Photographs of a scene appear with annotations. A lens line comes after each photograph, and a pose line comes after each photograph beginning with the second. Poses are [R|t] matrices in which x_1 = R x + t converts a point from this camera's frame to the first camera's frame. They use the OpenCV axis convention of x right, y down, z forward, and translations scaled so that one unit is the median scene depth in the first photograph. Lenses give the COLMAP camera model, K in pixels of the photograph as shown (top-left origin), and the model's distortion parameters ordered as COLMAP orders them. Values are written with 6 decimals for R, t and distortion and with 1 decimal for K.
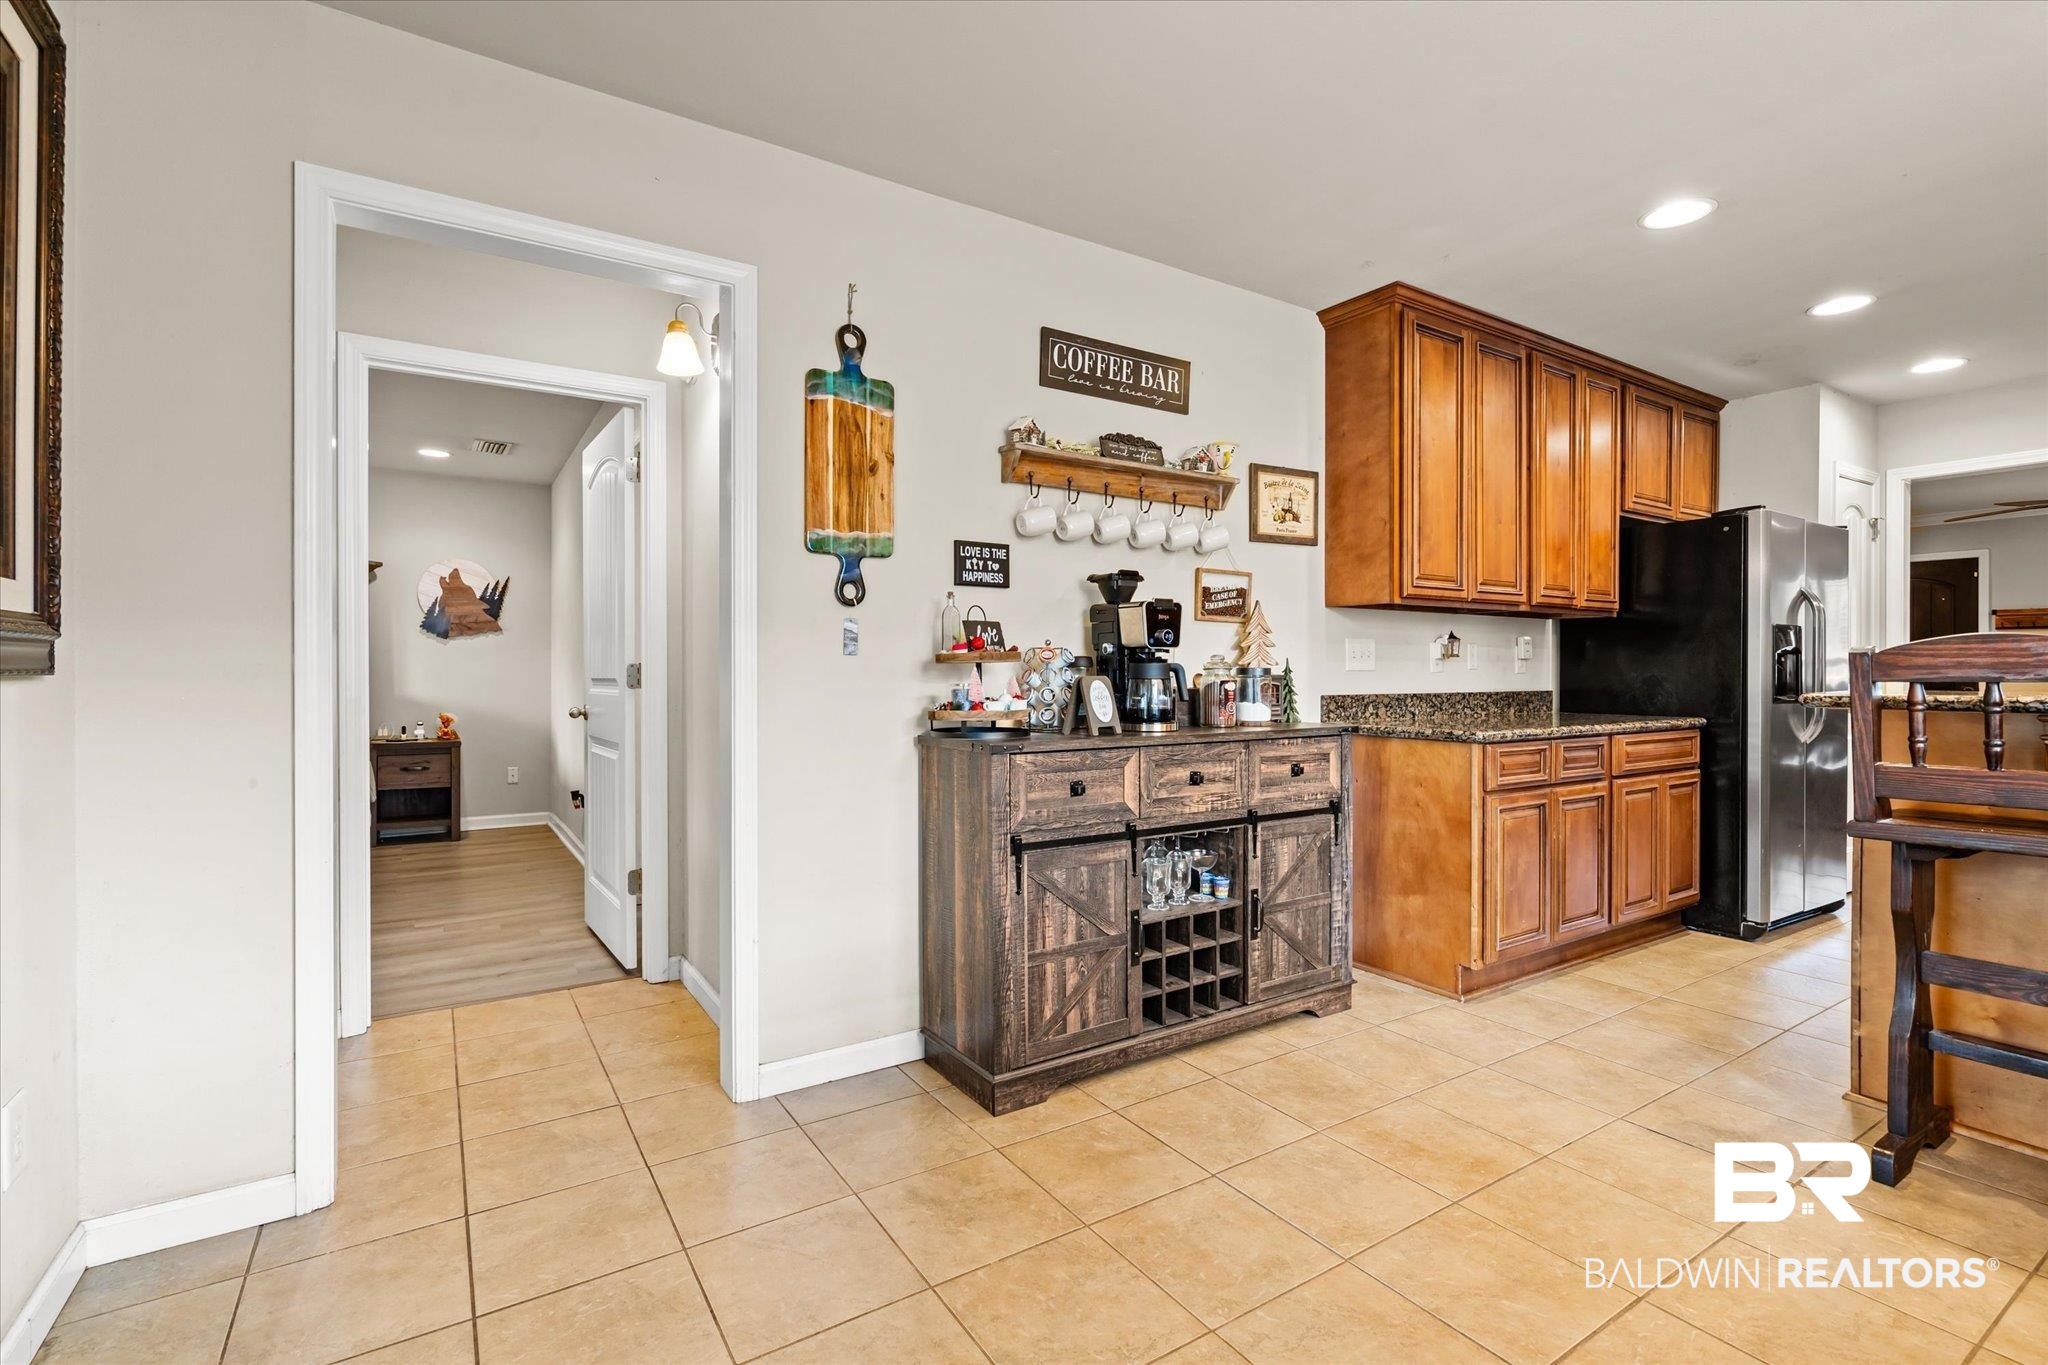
lens RADIAL K [[935.1, 0, 1018.9], [0, 935.1, 675.5], [0, 0, 1]] dist [-0.003939, -0.000291]
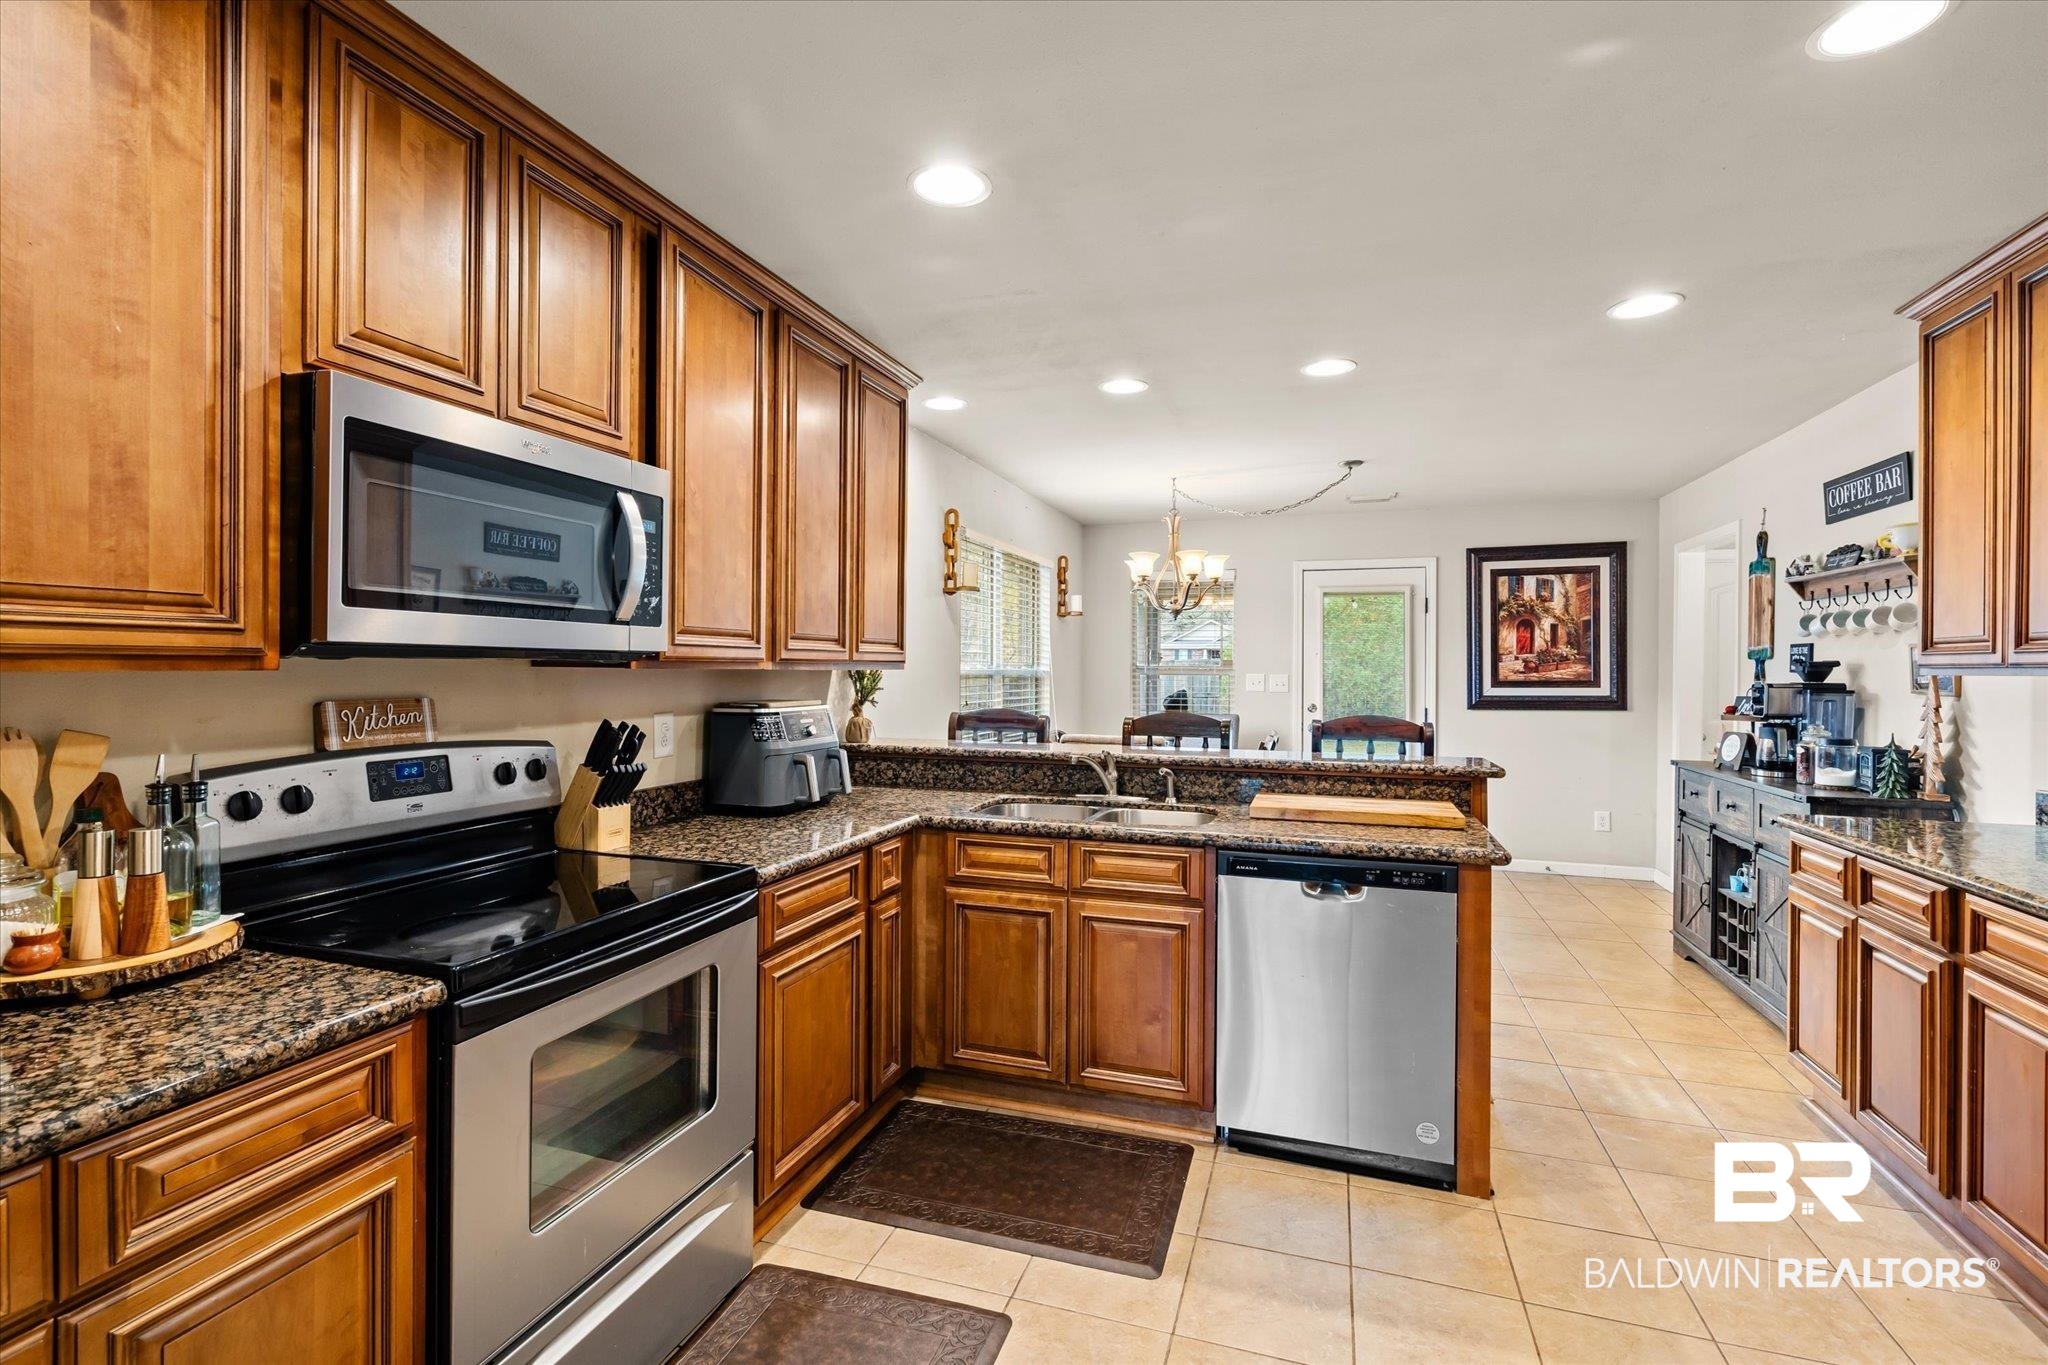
lens RADIAL K [[935.1, 0, 1018.5], [0, 935.1, 667.5], [0, 0, 1]] dist [-0.003939, -0.000291]
pose [[-0.782538, -0.003822, -0.622591, 1.573938], [-0.006715, 0.999975, 0.002301, -0.081641], [0.622567, 0.005982, -0.782544, 1.156762]]
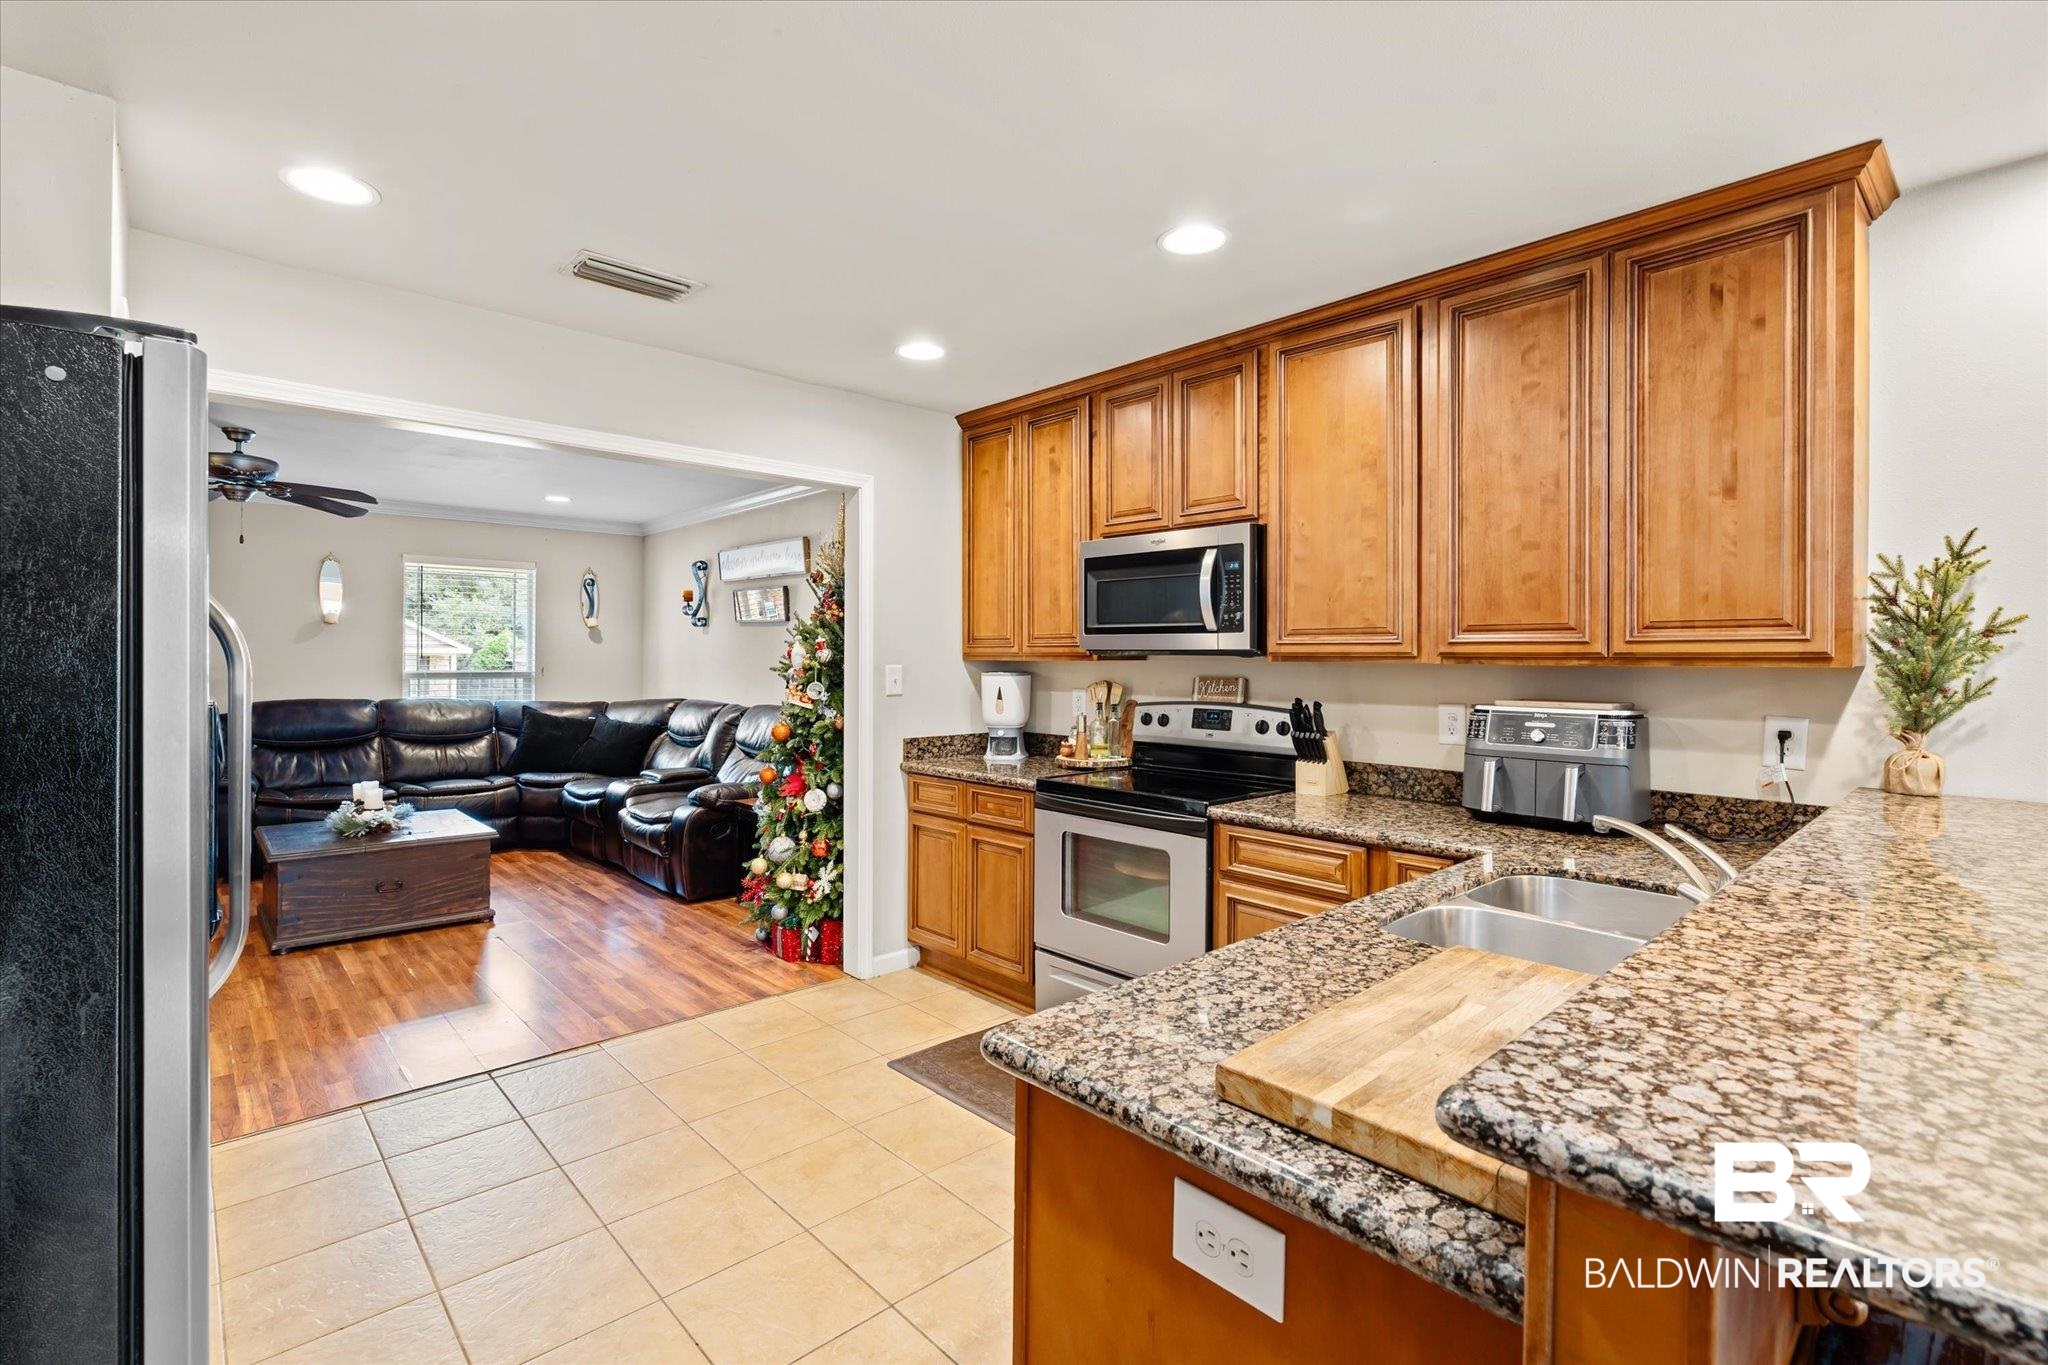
lens RADIAL K [[935.1, 0, 1015.5], [0, 935.1, 655.2], [0, 0, 1]] dist [-0.003939, -0.000291]
pose [[-0.165303, 0.001393, 0.986242, 0.494300], [-0.002532, 0.999995, -0.001837, -0.081446], [-0.986240, -0.002801, -0.165299, 0.877143]]
